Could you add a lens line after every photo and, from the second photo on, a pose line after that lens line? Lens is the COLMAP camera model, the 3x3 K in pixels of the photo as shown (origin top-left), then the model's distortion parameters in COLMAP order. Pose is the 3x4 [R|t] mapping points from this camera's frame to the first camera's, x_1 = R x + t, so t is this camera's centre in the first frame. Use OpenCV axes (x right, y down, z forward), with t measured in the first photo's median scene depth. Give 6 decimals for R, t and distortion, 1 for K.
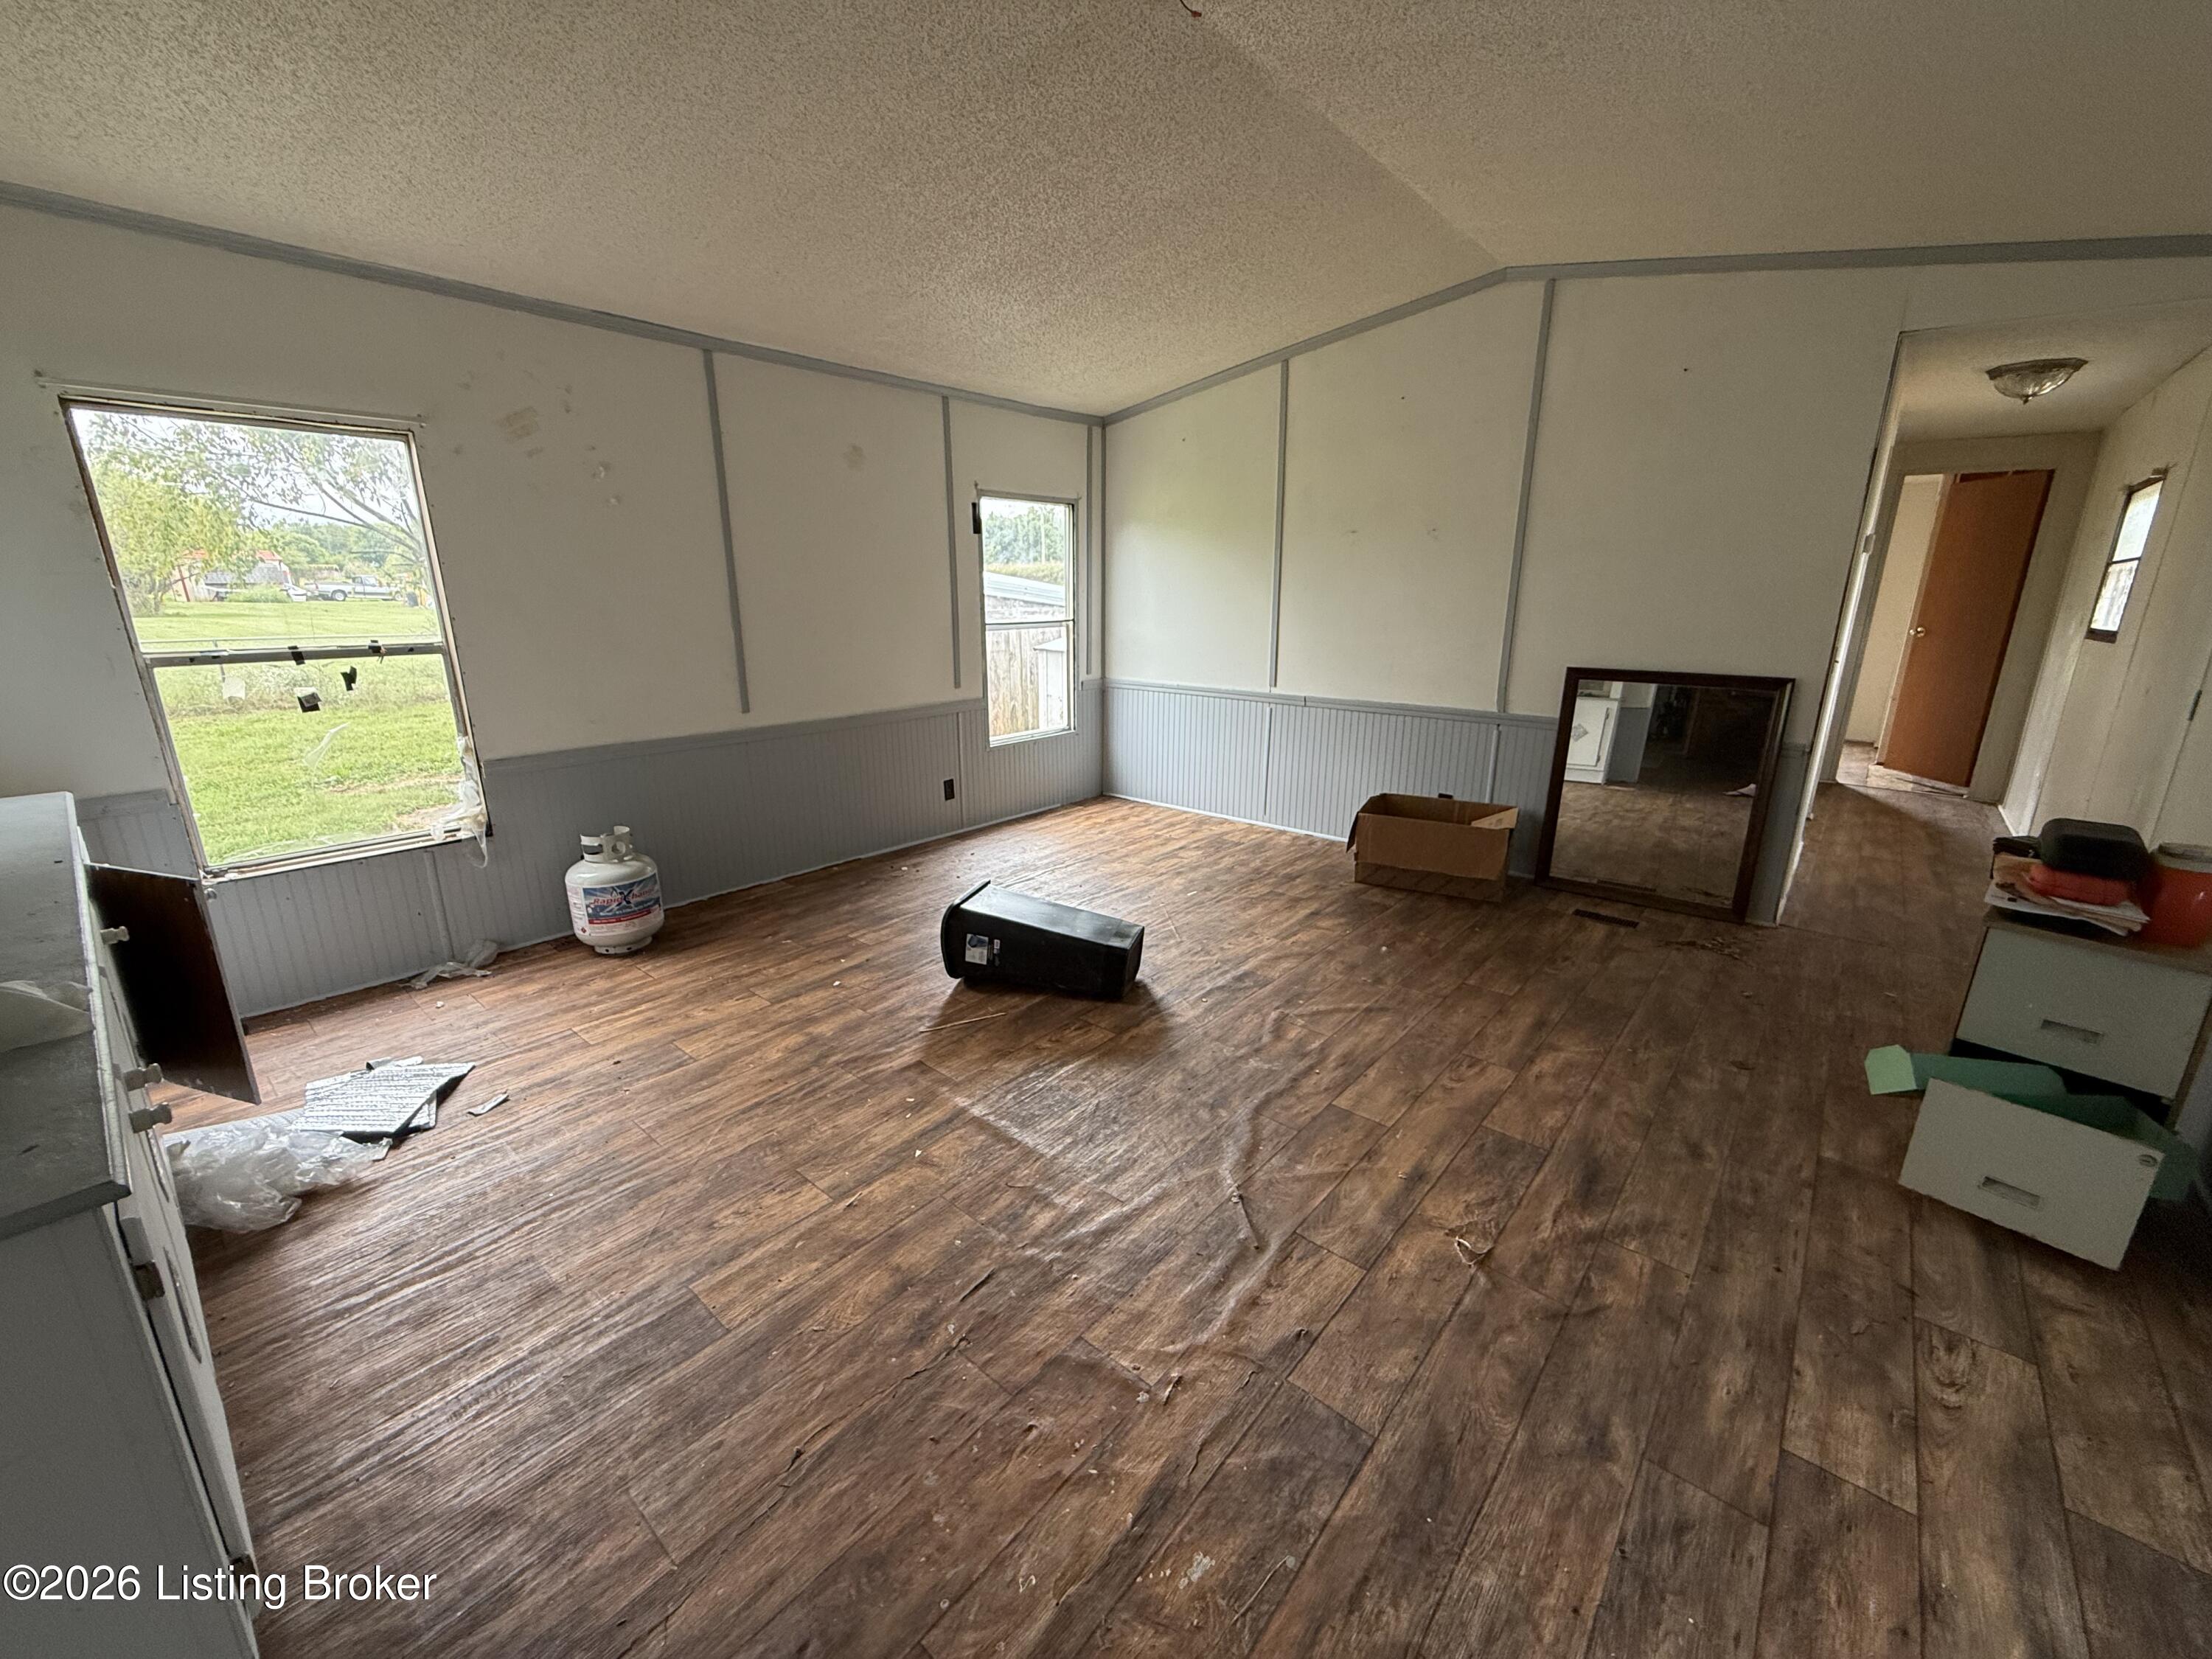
lens RADIAL K [[884.1, 0, 1106.0], [0, 884.1, 829.5], [0, 0, 1]] dist [0.000323, 0.000338]
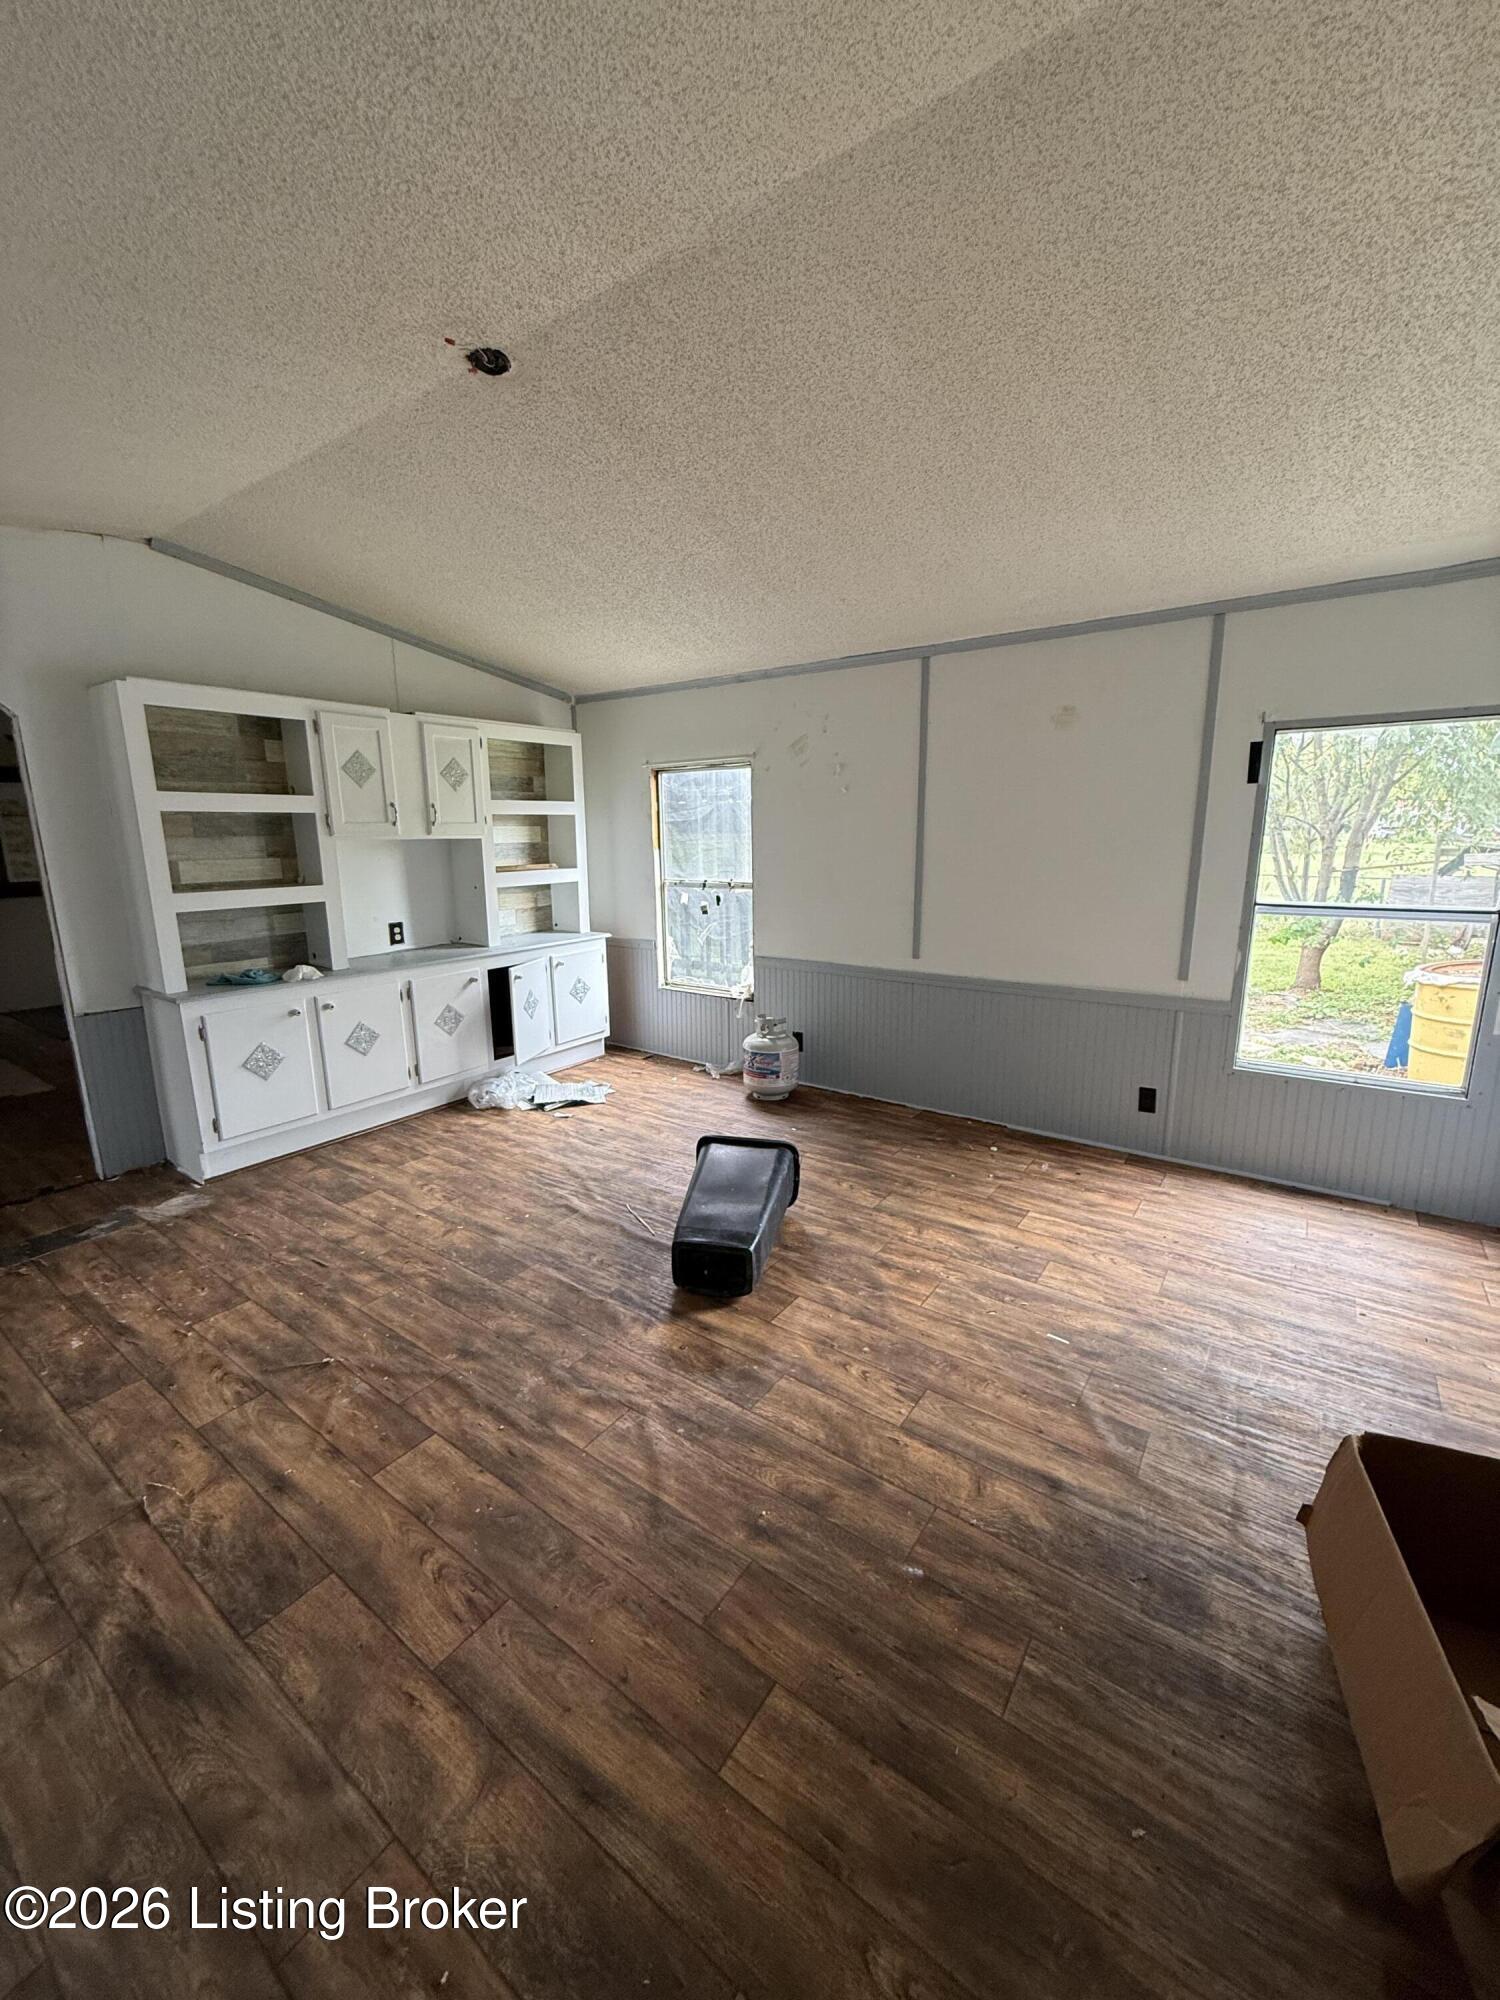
lens RADIAL K [[799.3, 0, 749.2], [0, 799.3, 994.8], [0, 0, 1]] dist [0.000323, 0.000338]
pose [[0.081099, 0.195748, -0.977295, 0.769740], [-0.255425, 0.951862, 0.169458, -0.264742], [0.963421, 0.235883, 0.127194, 0.848064]]
